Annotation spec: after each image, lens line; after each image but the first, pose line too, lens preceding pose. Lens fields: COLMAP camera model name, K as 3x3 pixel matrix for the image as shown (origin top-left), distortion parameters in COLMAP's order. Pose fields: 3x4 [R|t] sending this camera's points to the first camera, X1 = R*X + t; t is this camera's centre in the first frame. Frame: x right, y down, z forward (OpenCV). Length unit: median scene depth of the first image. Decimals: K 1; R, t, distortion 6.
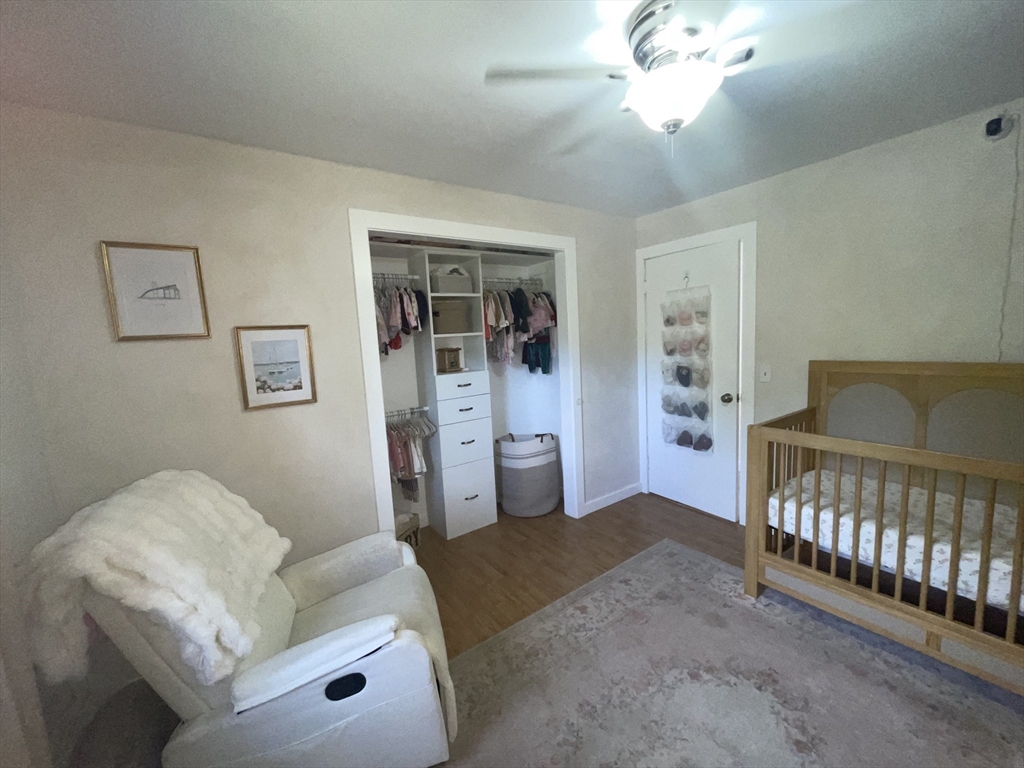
lens RADIAL K [[413.4, 0, 509.1], [0, 413.4, 385.8], [0, 0, 1]] dist [-0.001133, -0.000003]
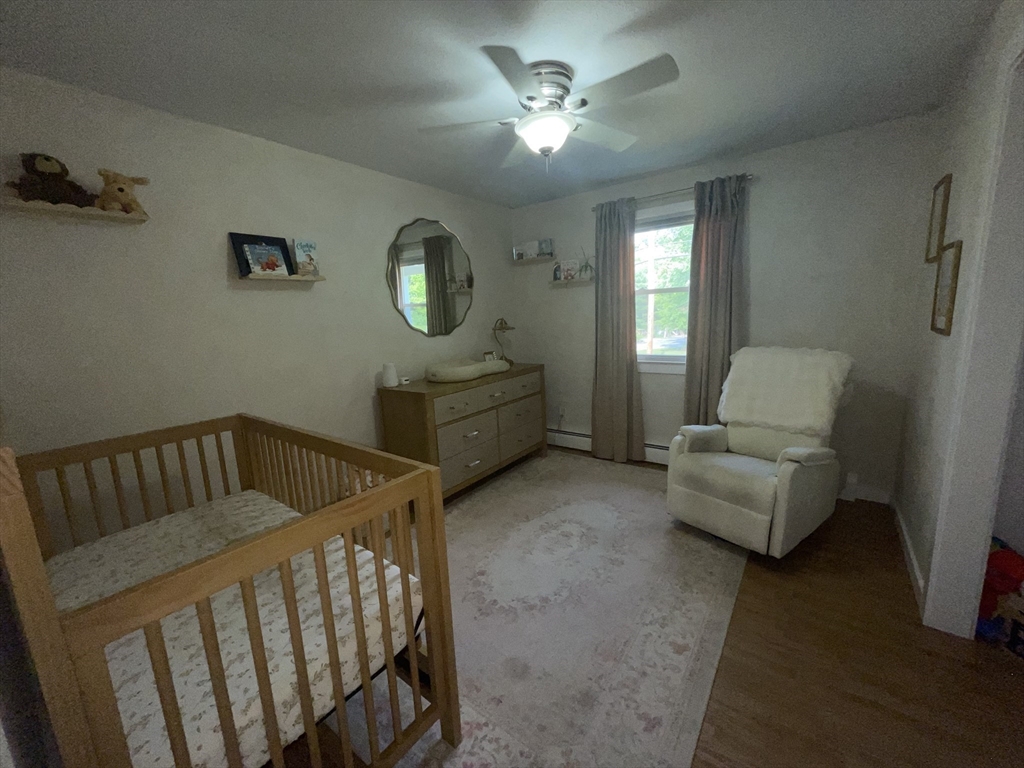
lens RADIAL K [[413.4, 0, 509.1], [0, 413.4, 385.8], [0, 0, 1]] dist [-0.001133, -0.000003]
pose [[-0.947964, 0.149348, -0.281174, 0.763599], [0.058823, 0.950104, 0.306336, -0.209300], [0.312895, 0.273856, -0.909450, 1.817004]]
